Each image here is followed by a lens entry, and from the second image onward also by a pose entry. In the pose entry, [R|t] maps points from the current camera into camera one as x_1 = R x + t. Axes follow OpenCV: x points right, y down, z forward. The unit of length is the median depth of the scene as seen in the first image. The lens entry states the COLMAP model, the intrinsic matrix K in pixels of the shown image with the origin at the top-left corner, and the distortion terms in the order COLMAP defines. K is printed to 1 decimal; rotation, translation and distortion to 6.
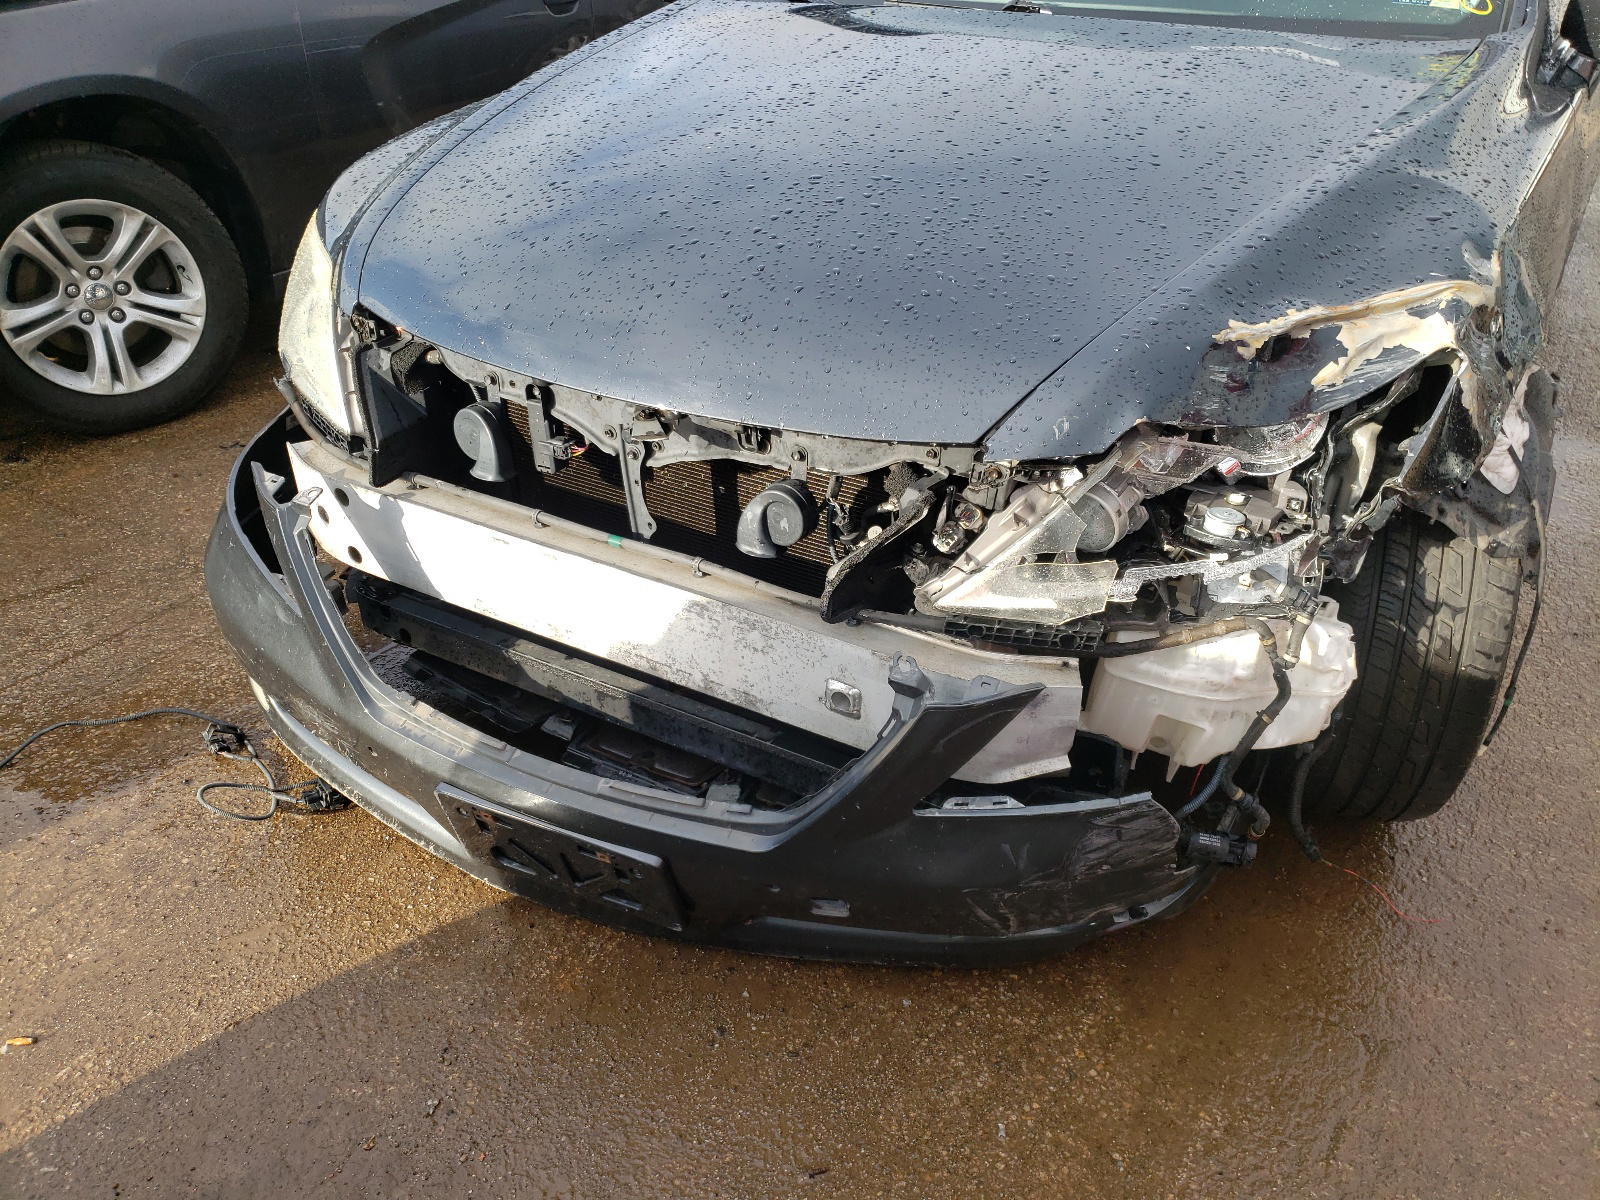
lens RADIAL K [[1185.0, 0, 807.3], [0, 1185.0, 588.5], [0, 0, 1]] dist [0.026697, -0.000961]
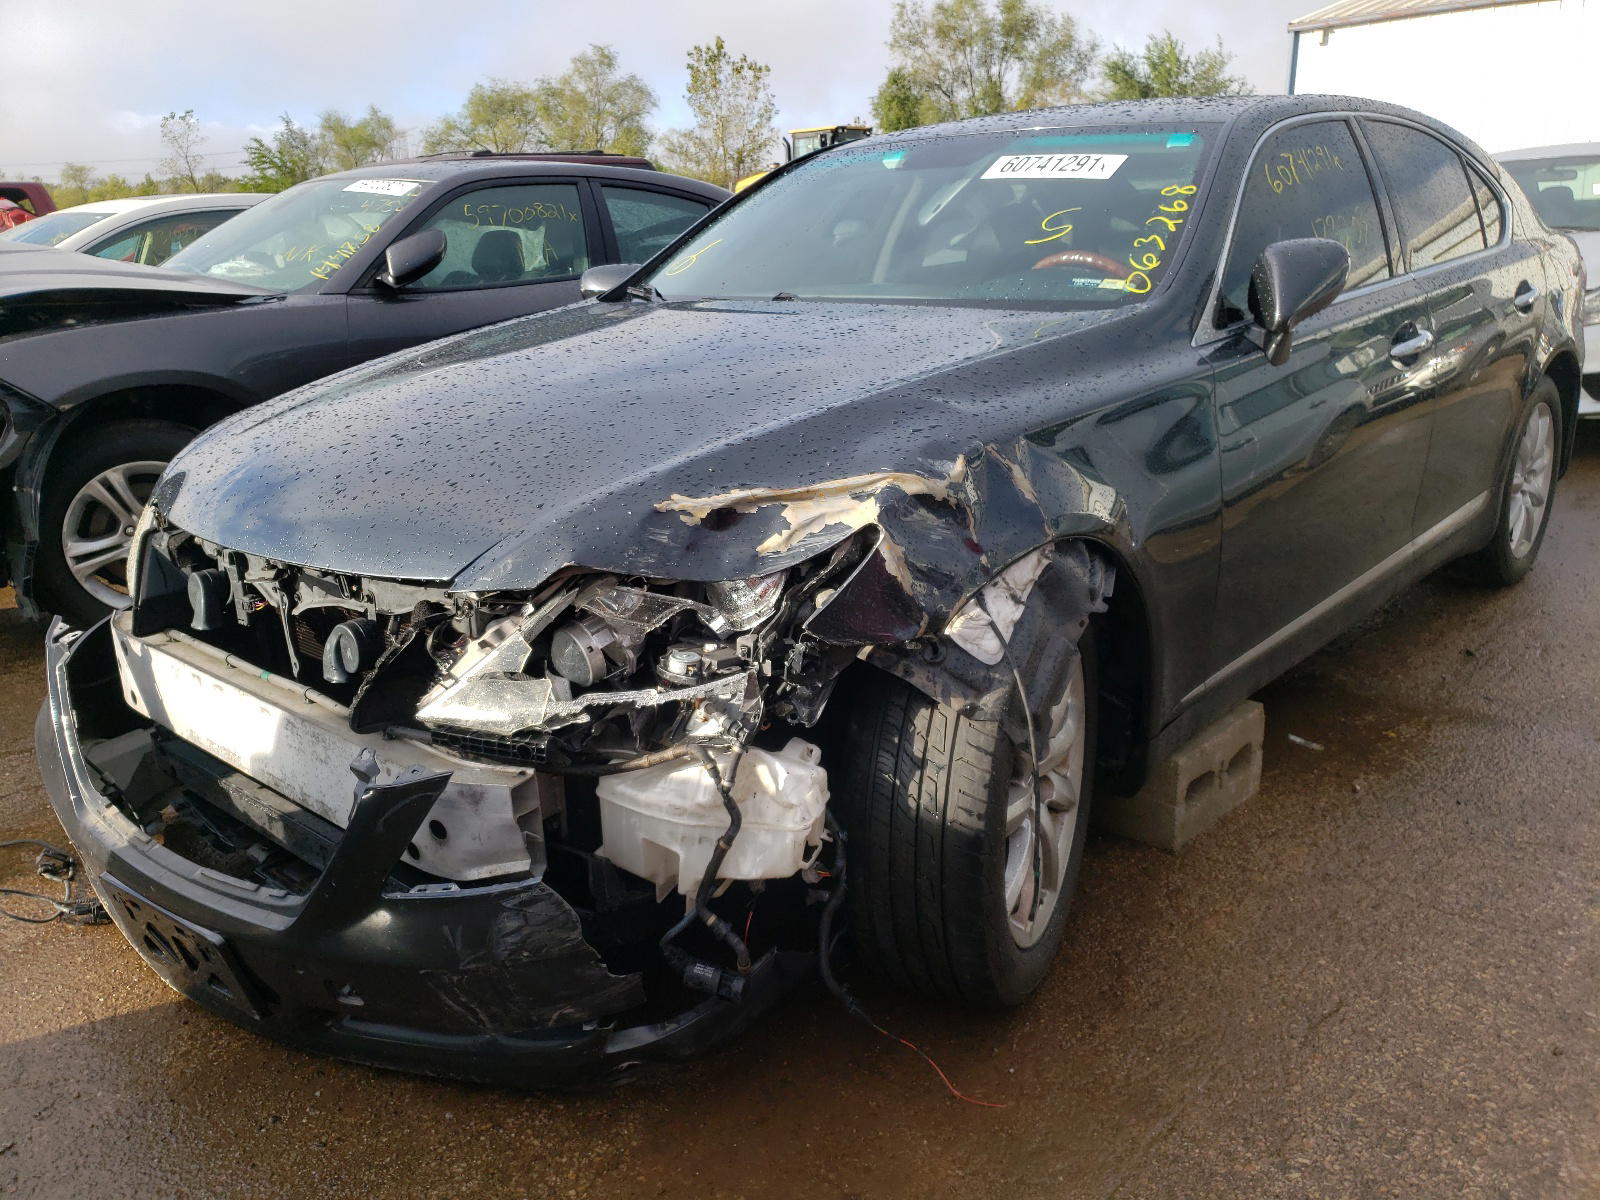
lens RADIAL K [[1185.0, 0, 790.4], [0, 1185.0, 591.6], [0, 0, 1]] dist [0.026697, -0.000961]
pose [[0.980904, 0.027257, -0.192572, 0.651582], [-0.075654, 0.965626, -0.248684, 0.152224], [0.179175, 0.258504, 0.949248, -0.101608]]
